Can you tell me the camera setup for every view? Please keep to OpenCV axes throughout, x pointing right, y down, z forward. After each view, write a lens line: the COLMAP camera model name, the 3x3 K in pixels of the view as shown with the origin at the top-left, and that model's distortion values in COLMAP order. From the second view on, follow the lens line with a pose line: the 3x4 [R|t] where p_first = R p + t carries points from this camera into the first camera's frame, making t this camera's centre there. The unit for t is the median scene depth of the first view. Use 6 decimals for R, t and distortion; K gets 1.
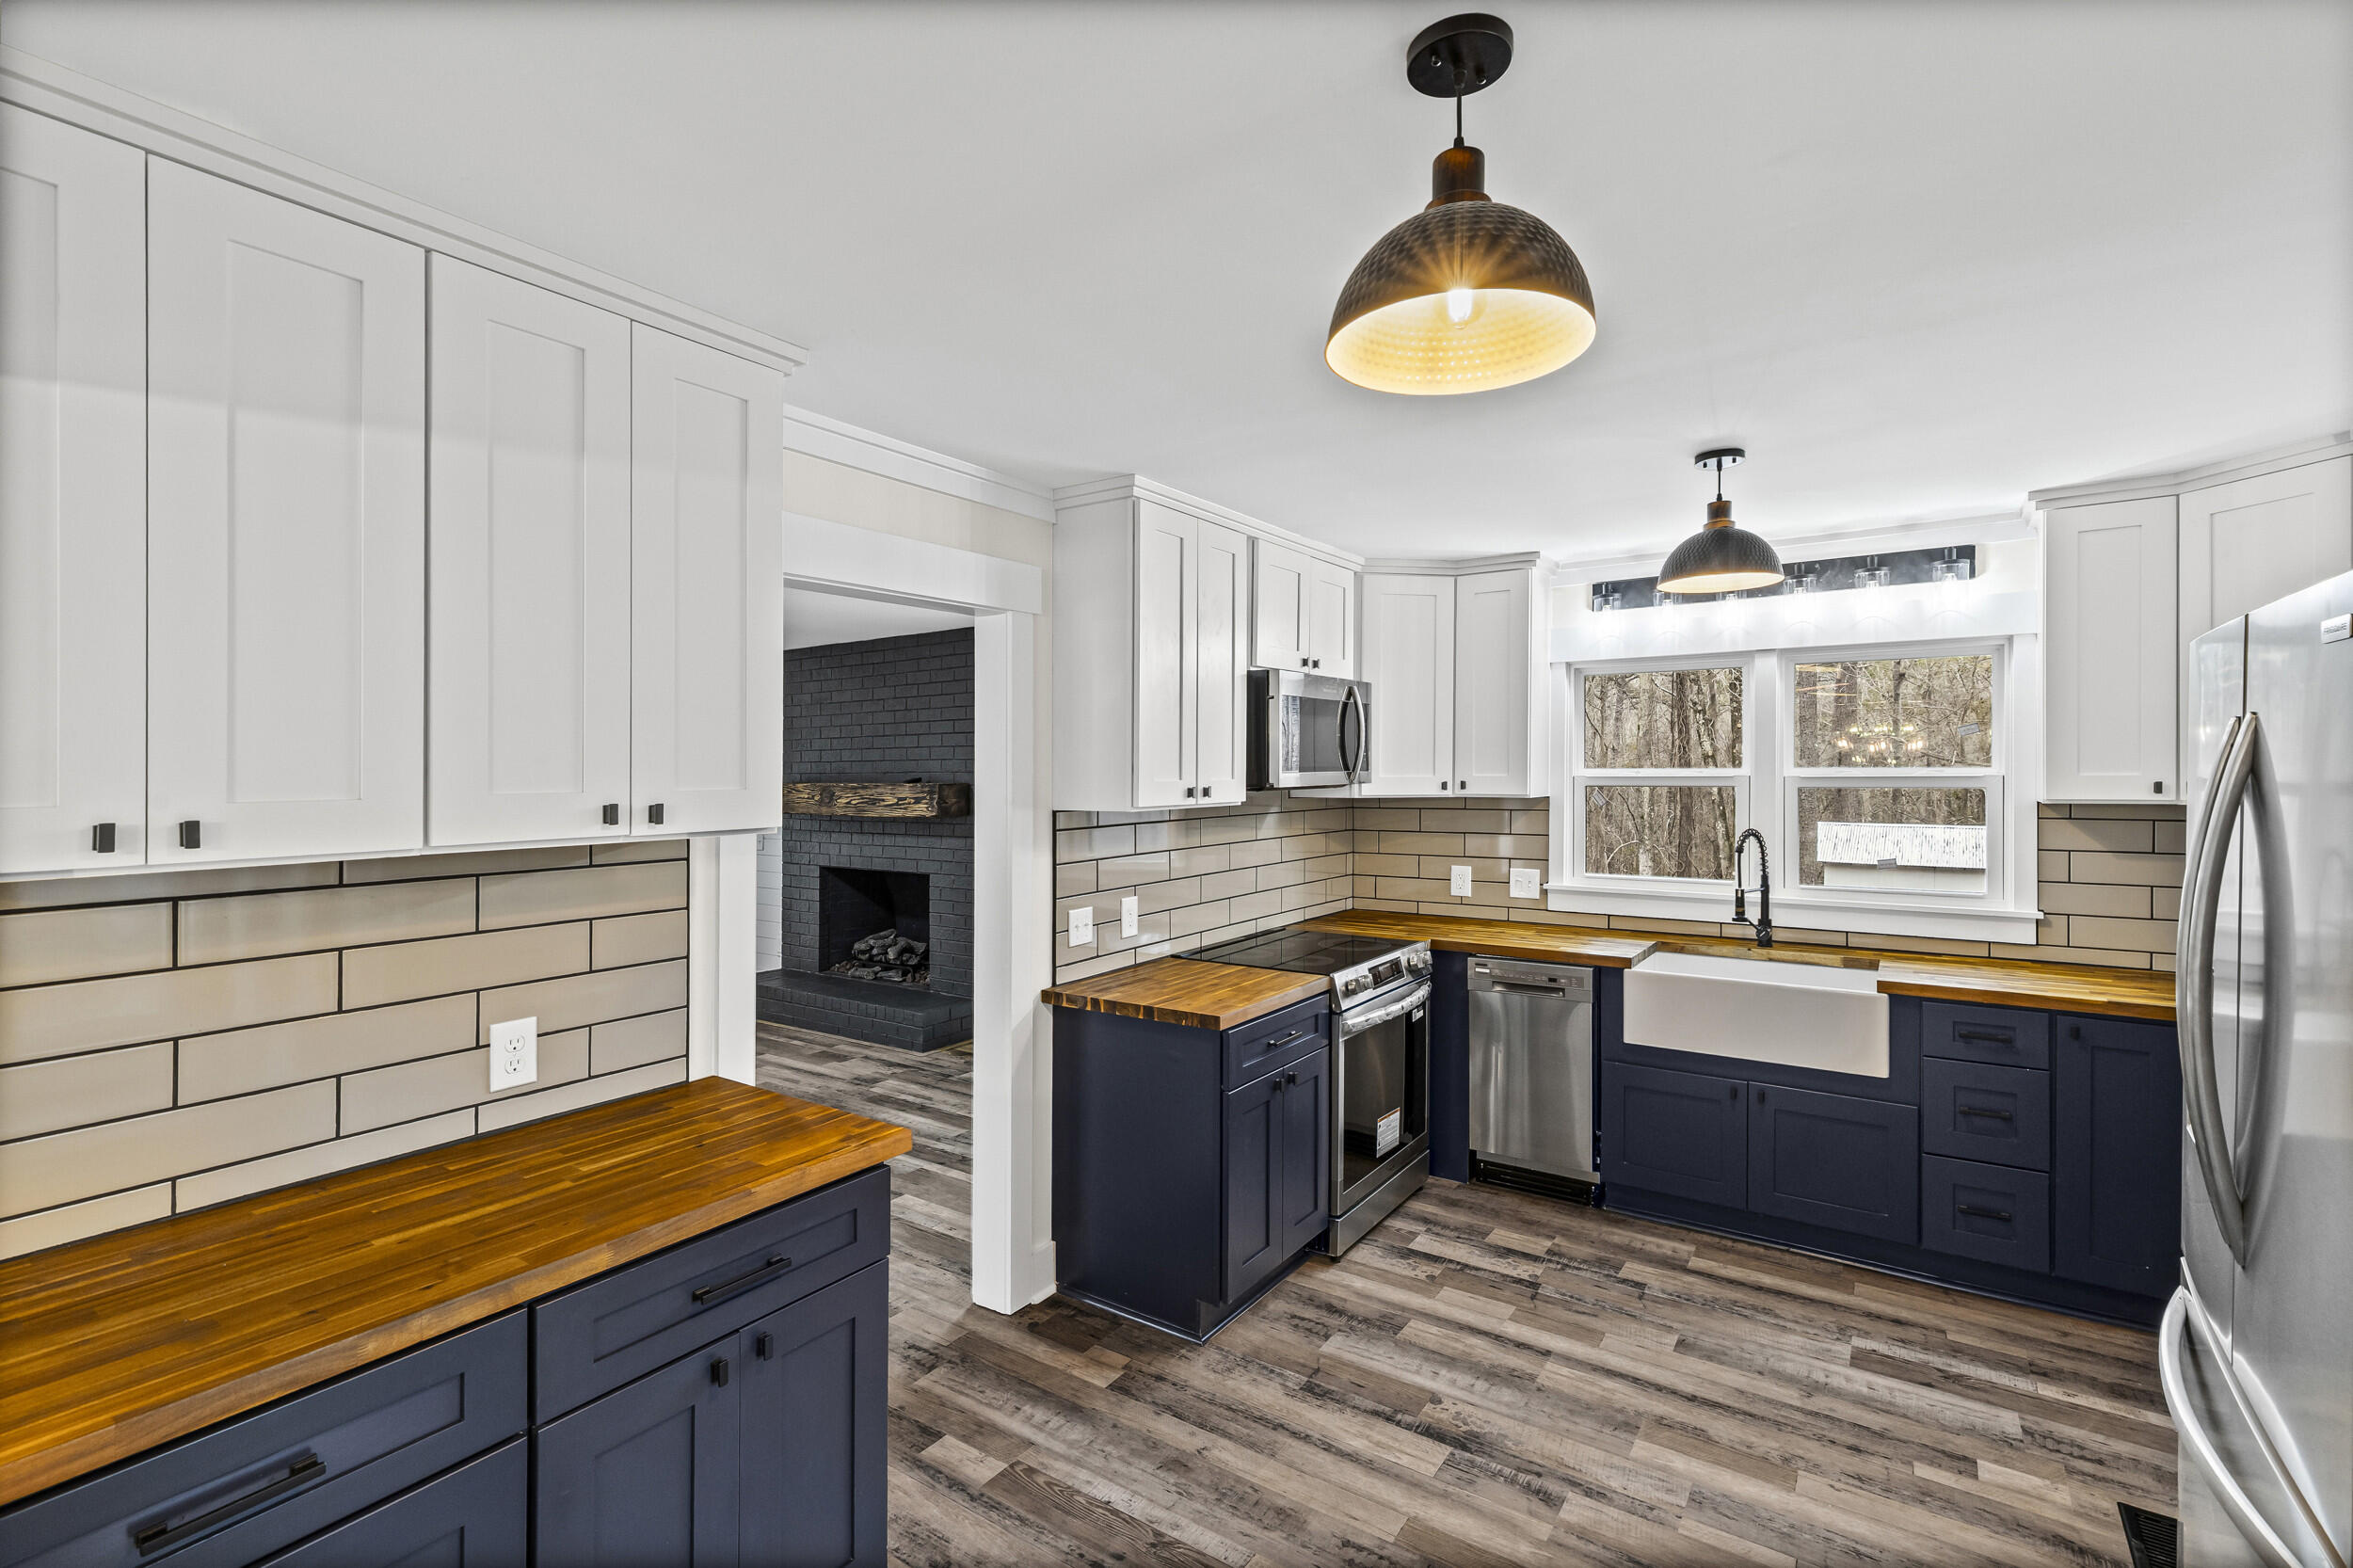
lens RADIAL K [[1045.9, 0, 1176.5], [0, 1045.9, 784.0], [0, 0, 1]] dist [0.001855, -0.000098]
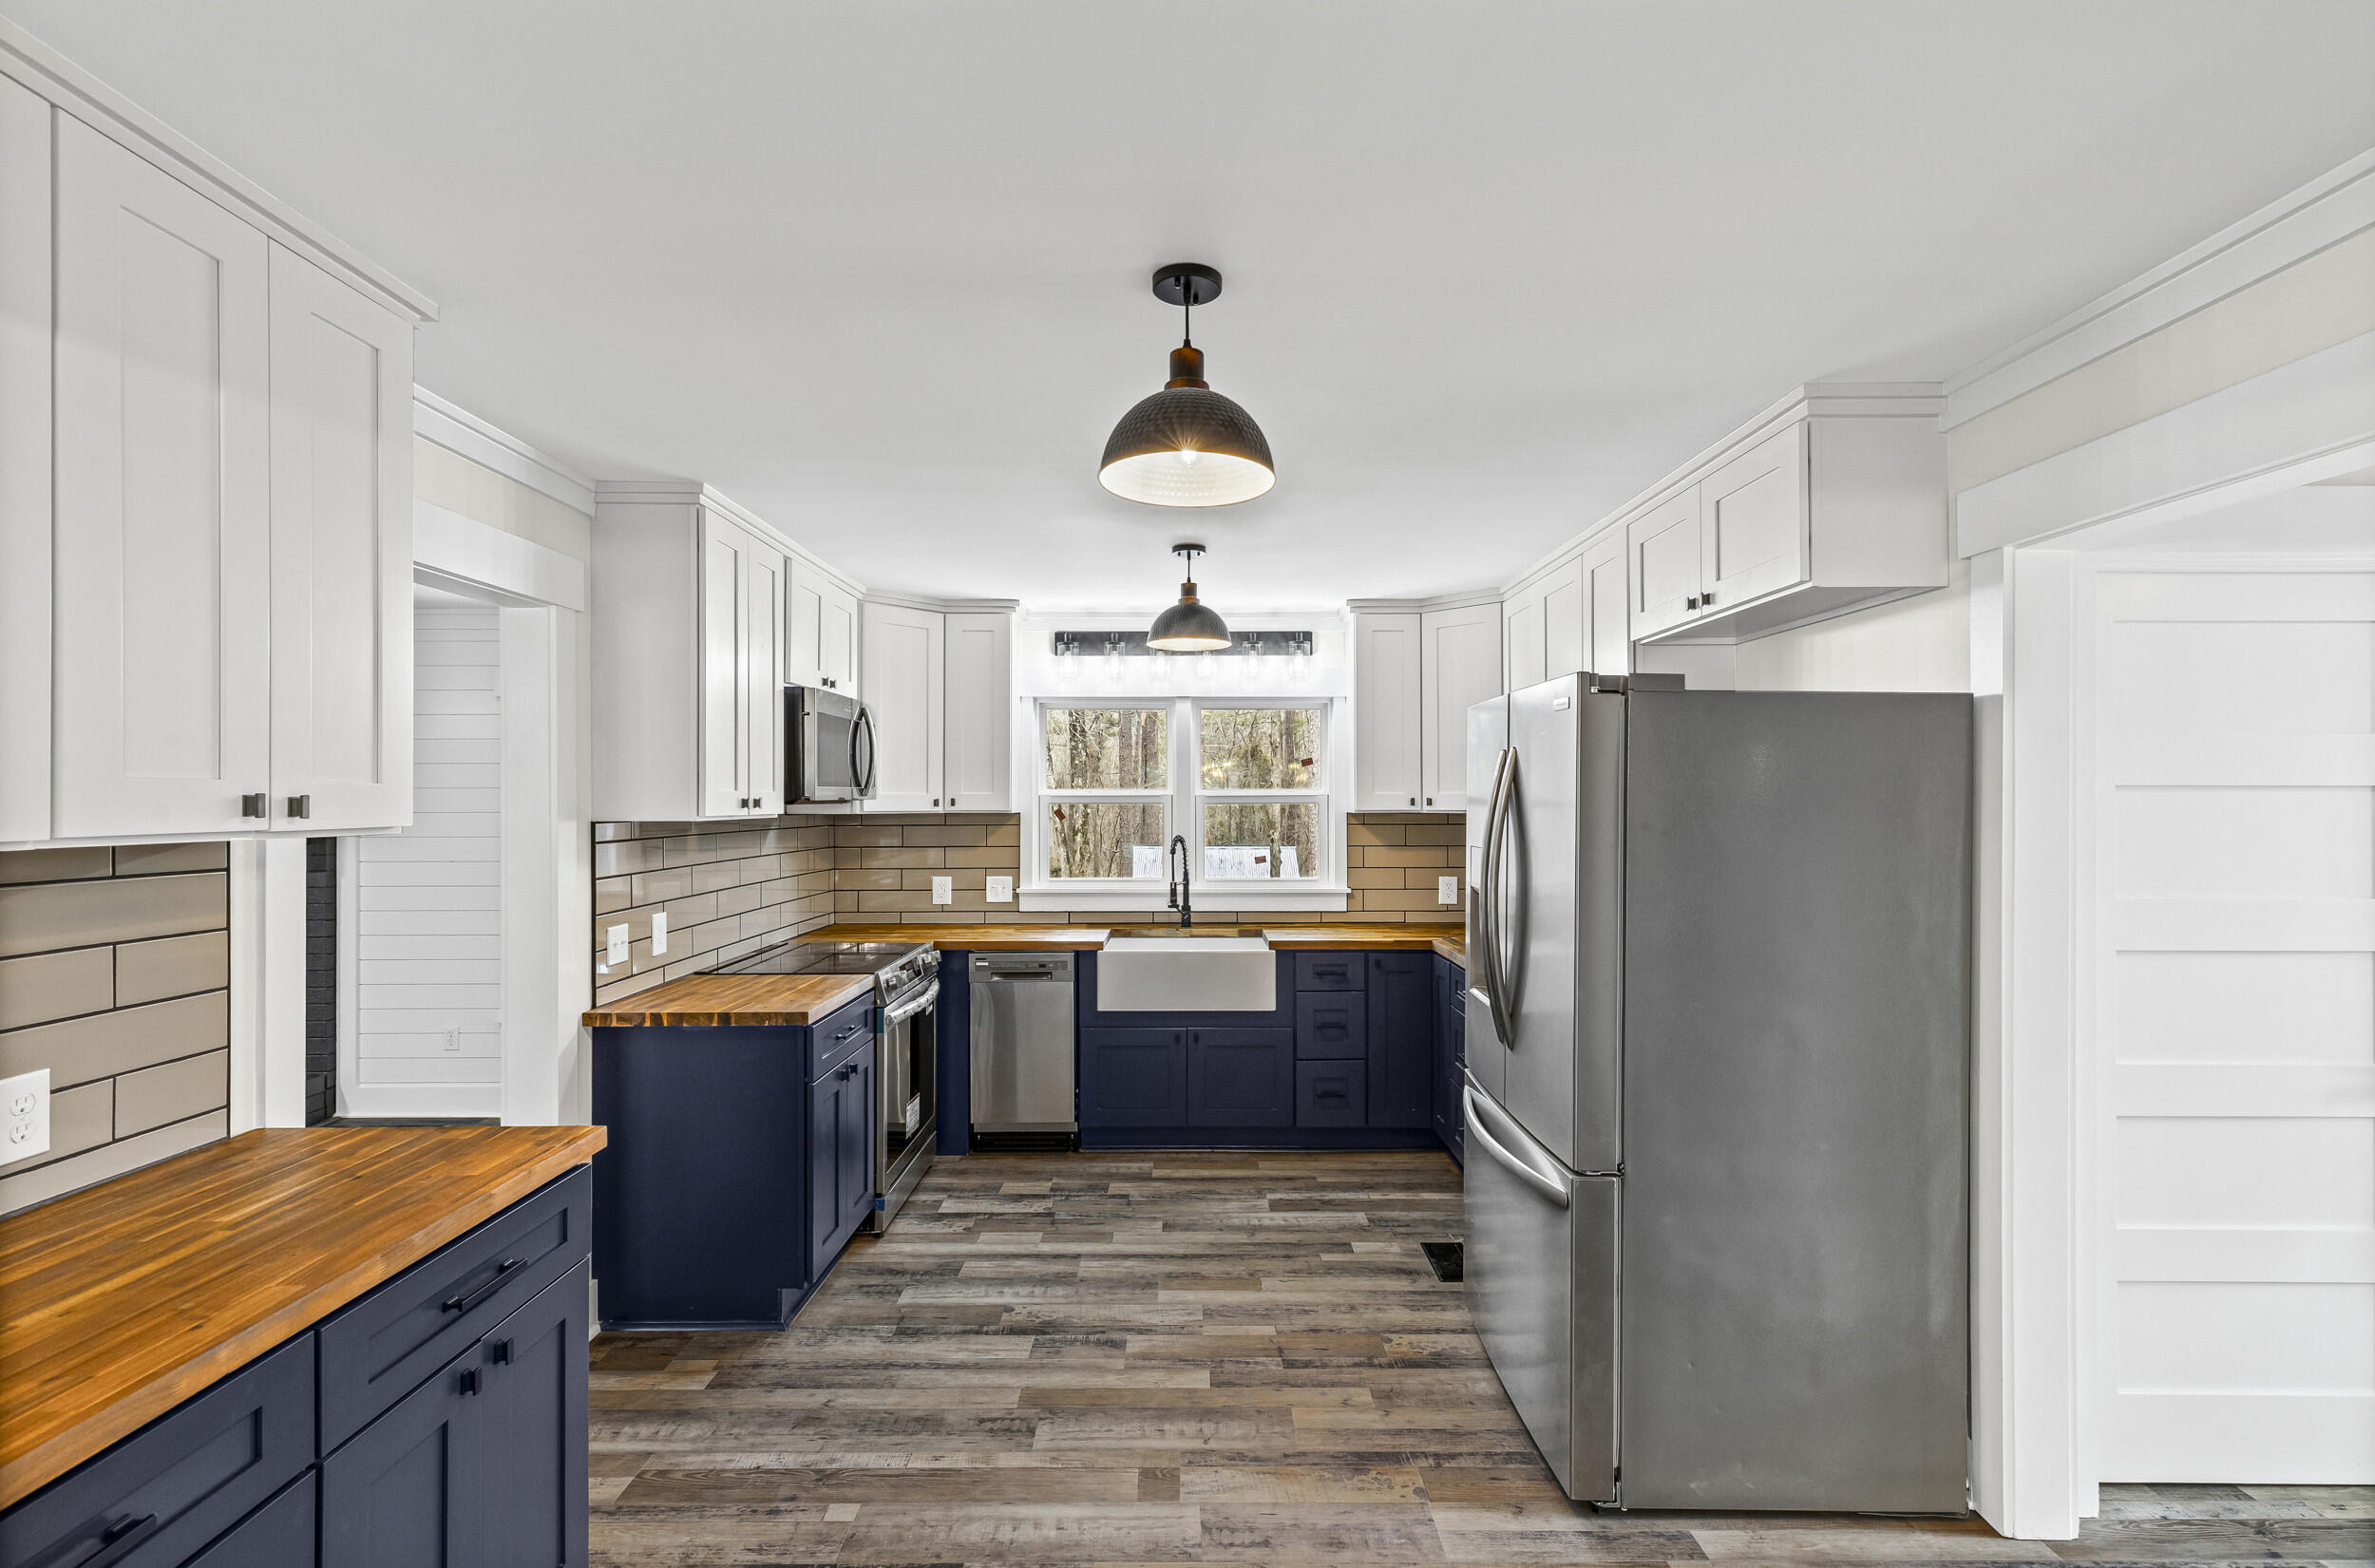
lens RADIAL K [[1062.0, 0, 1186.5], [0, 1062.0, 815.6], [0, 0, 1]] dist [0.001308, 0.000264]
pose [[0.819185, -0.003089, 0.573521, -0.234290], [0.003904, 0.999992, -0.000190, 0.022896], [-0.573516, 0.002395, 0.819191, -0.091199]]
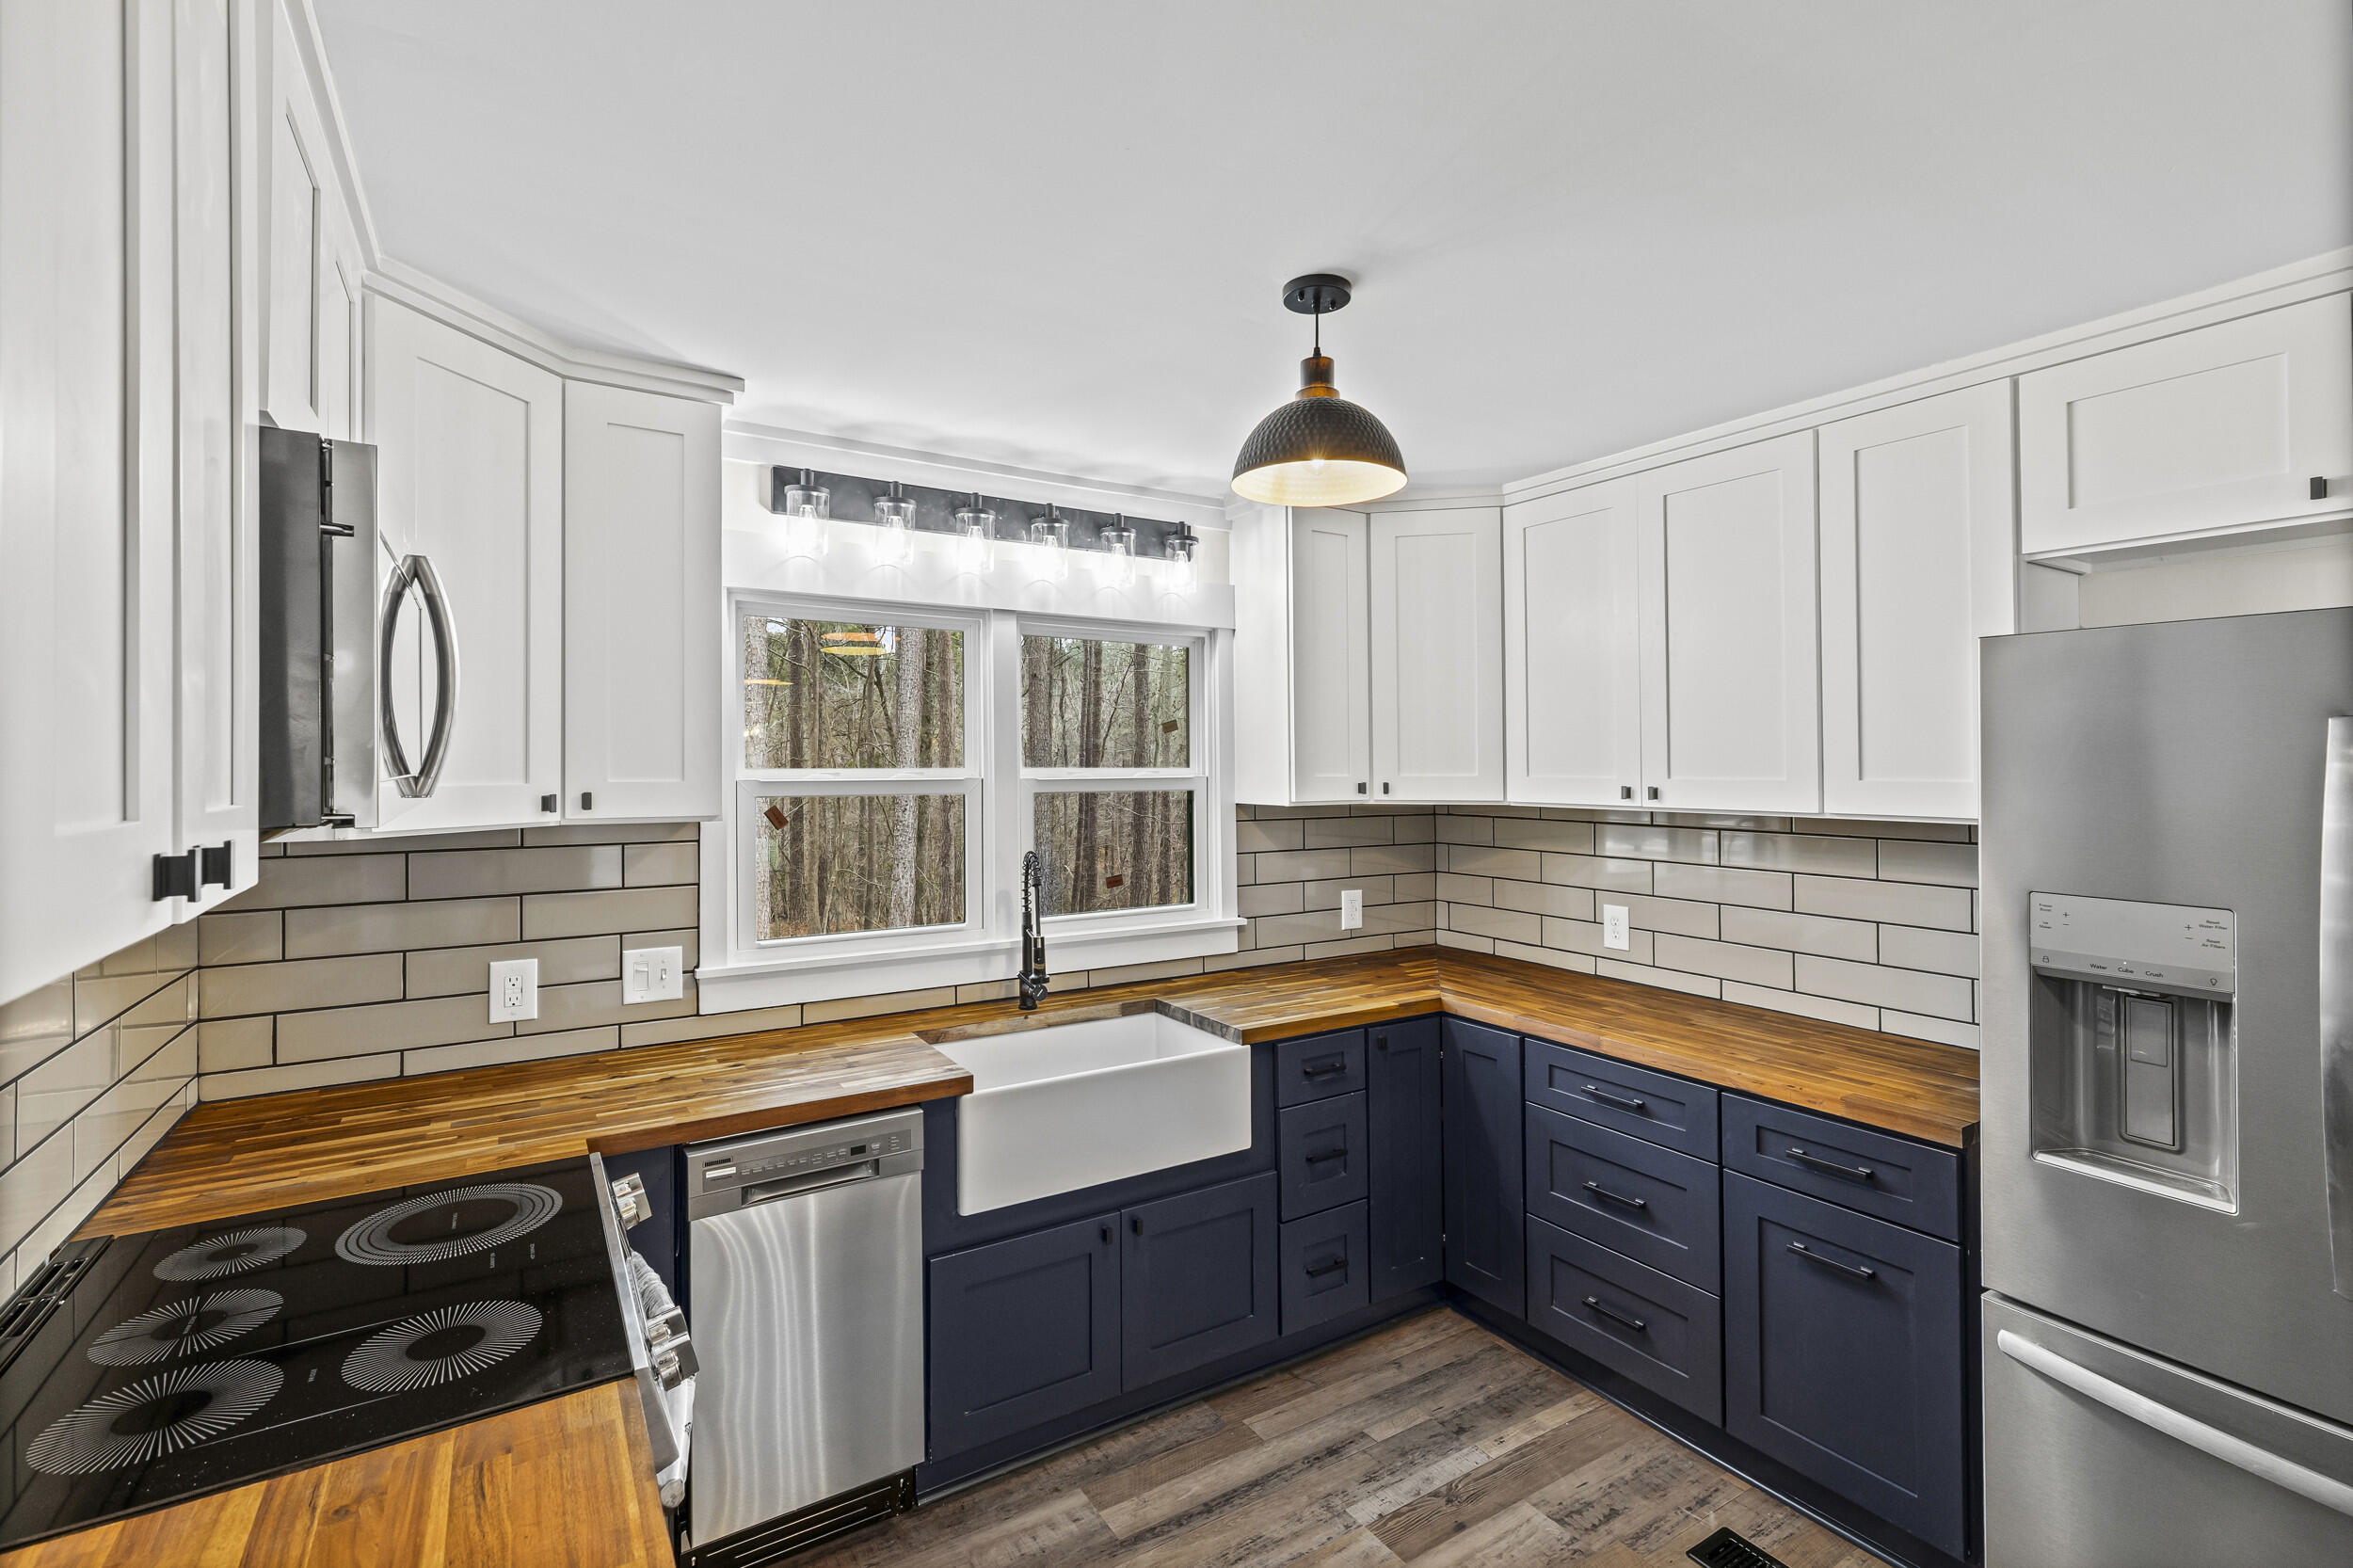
lens RADIAL K [[1056.1, 0, 1186.6], [0, 1056.1, 770.8], [0, 0, 1]] dist [0.003747, 0.000251]
pose [[0.388549, 0.001124, 0.921427, -0.106573], [0.010979, 0.999923, -0.005849, -0.009682], [-0.921363, 0.012389, 0.388507, 0.751822]]
